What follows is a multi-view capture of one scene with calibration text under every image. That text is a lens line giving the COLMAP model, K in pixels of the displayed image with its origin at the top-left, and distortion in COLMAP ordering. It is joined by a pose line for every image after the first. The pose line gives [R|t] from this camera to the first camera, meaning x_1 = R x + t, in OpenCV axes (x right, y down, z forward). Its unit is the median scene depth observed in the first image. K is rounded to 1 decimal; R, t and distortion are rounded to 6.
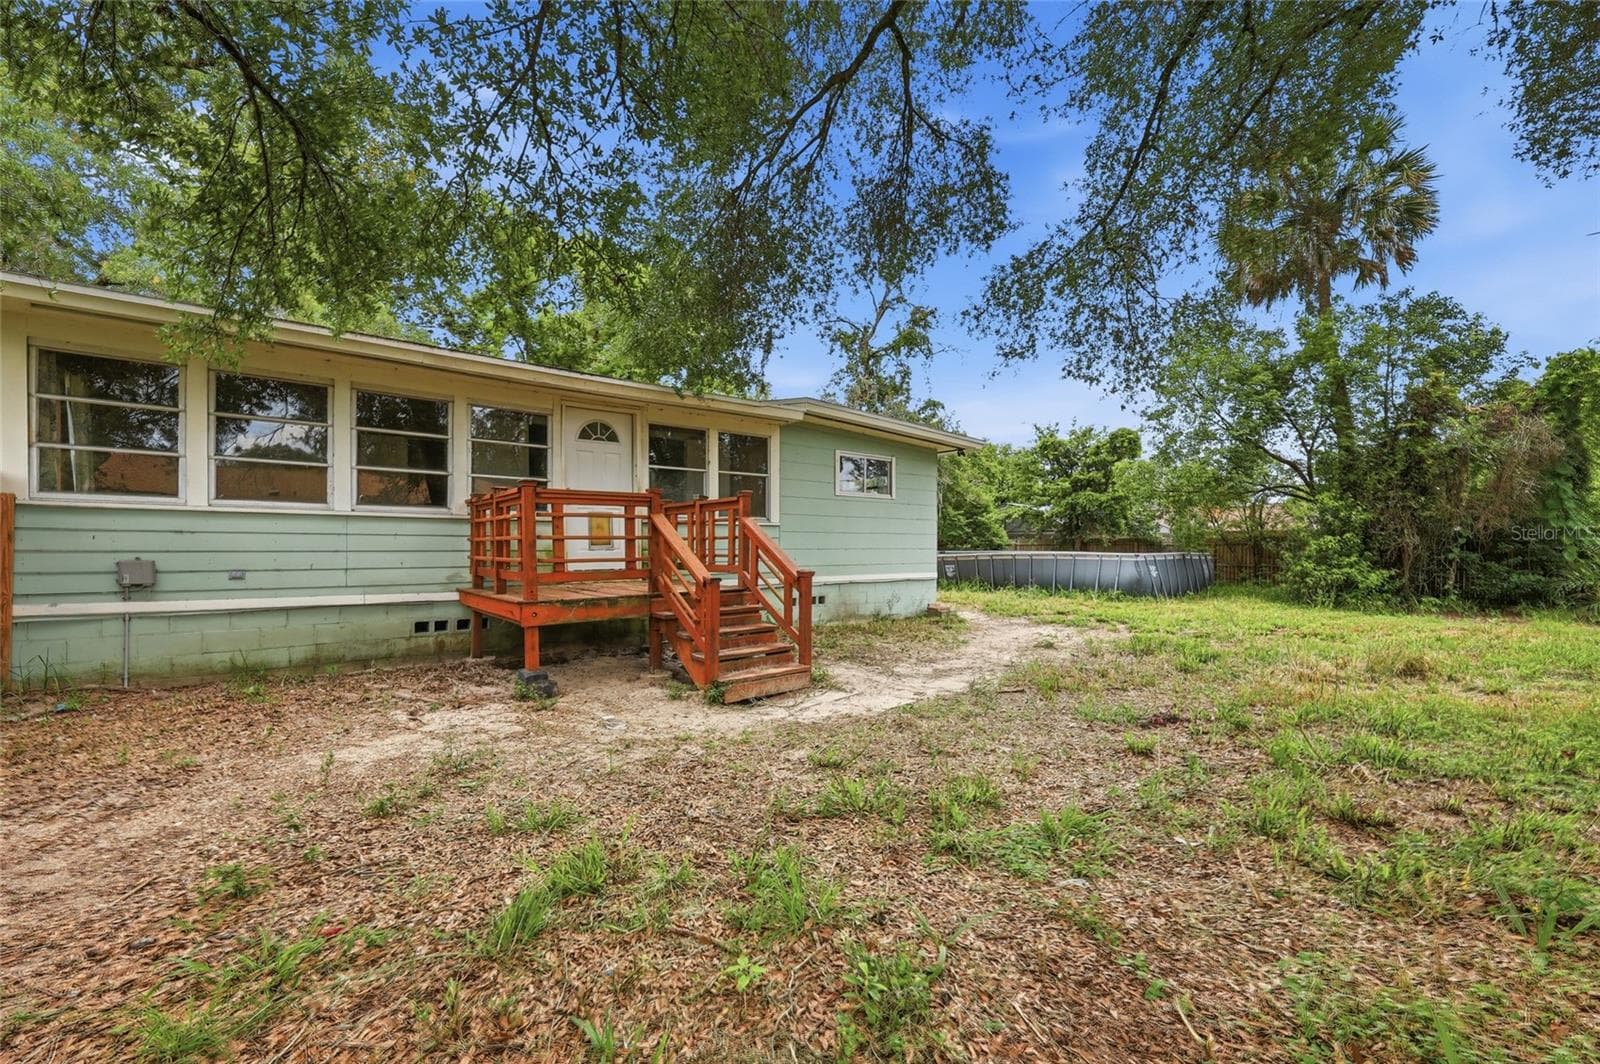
lens RADIAL K [[654.9, 0, 794.8], [0, 654.9, 546.2], [0, 0, 1]] dist [0.008603, 0.000233]
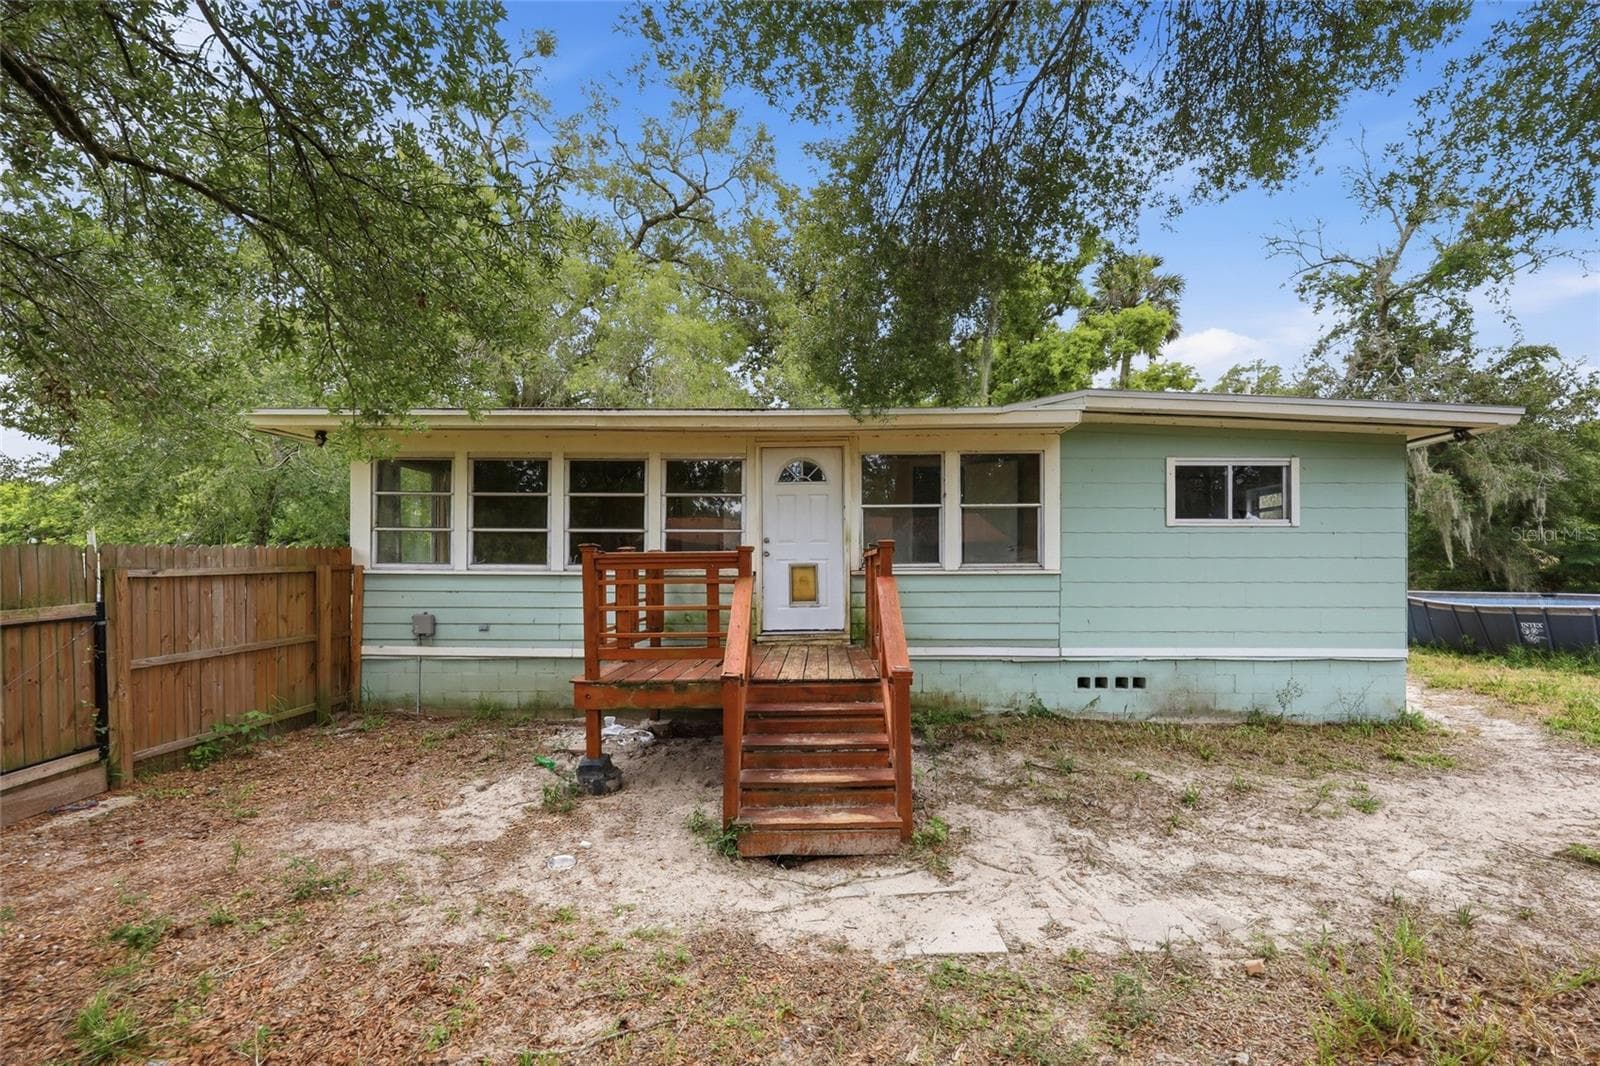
lens RADIAL K [[662.5, 0, 800.1], [0, 662.5, 561.8], [0, 0, 1]] dist [0.002398, 0.000202]
pose [[0.775513, -0.008644, -0.631272, 0.255661], [-0.000223, 0.999902, -0.013966, -0.042413], [0.631332, 0.010972, 0.775435, 0.317382]]
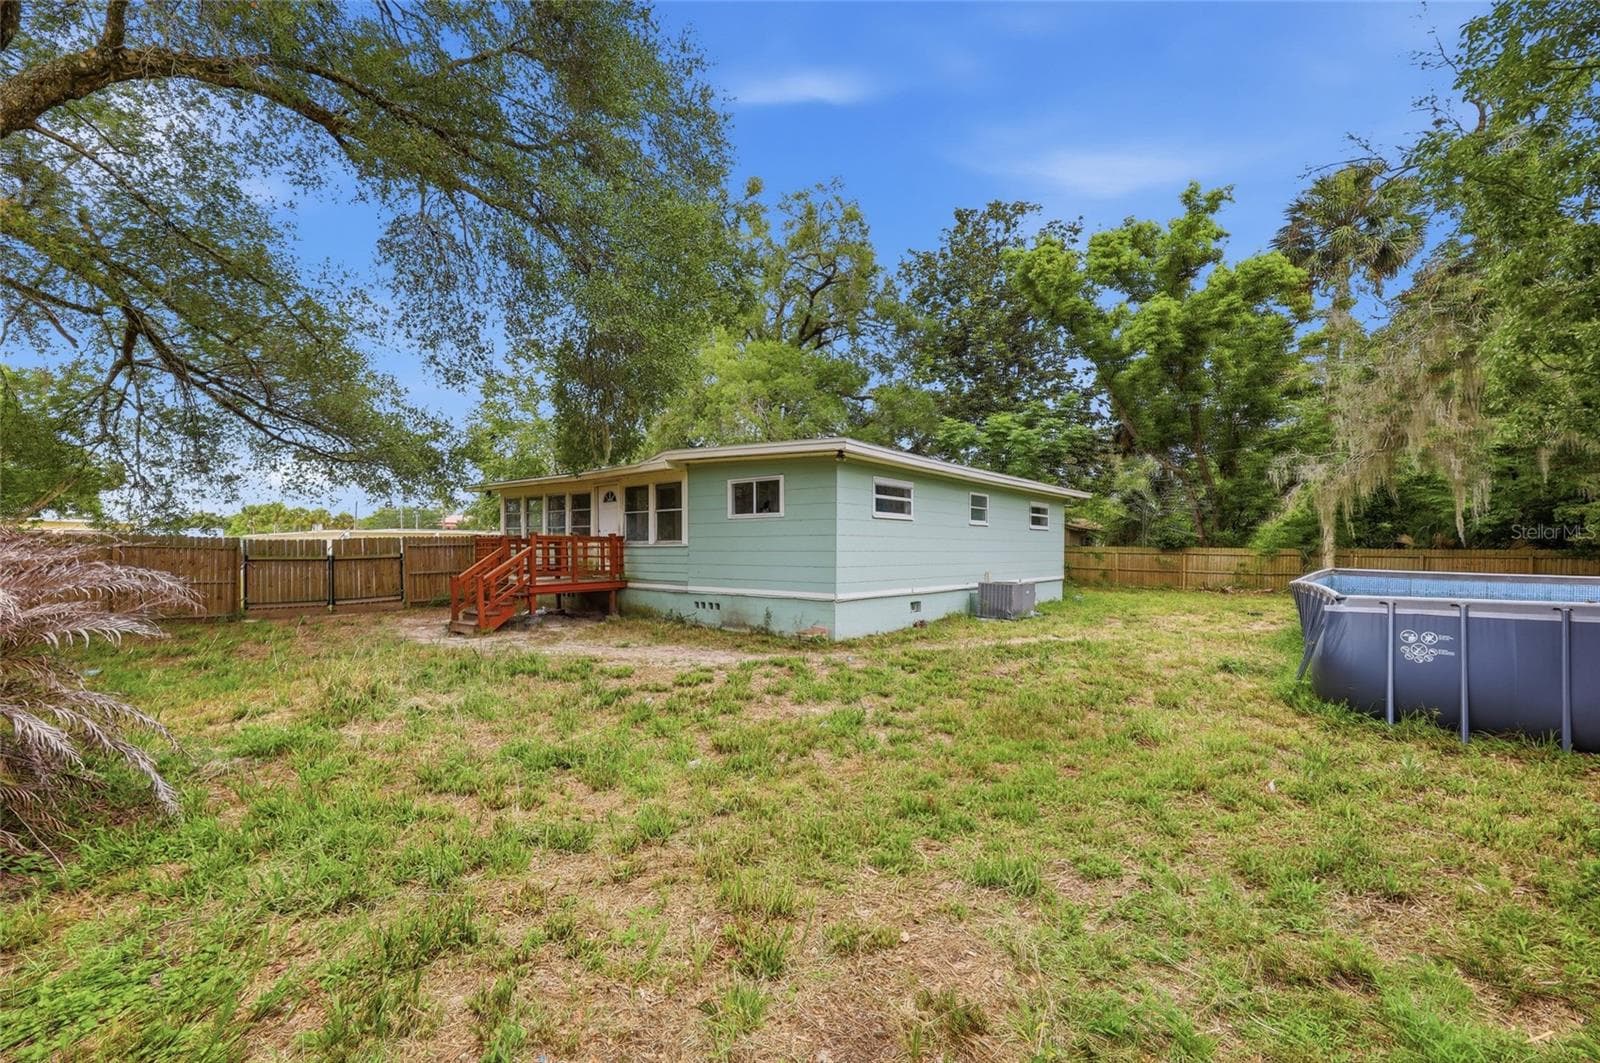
lens RADIAL K [[654.9, 0, 794.8], [0, 654.9, 545.7], [0, 0, 1]] dist [0.008603, 0.000233]
pose [[0.218802, -0.006673, -0.975746, 1.587704], [0.000116, 0.999977, -0.006813, -0.028068], [0.975769, 0.001377, 0.218798, 1.109700]]
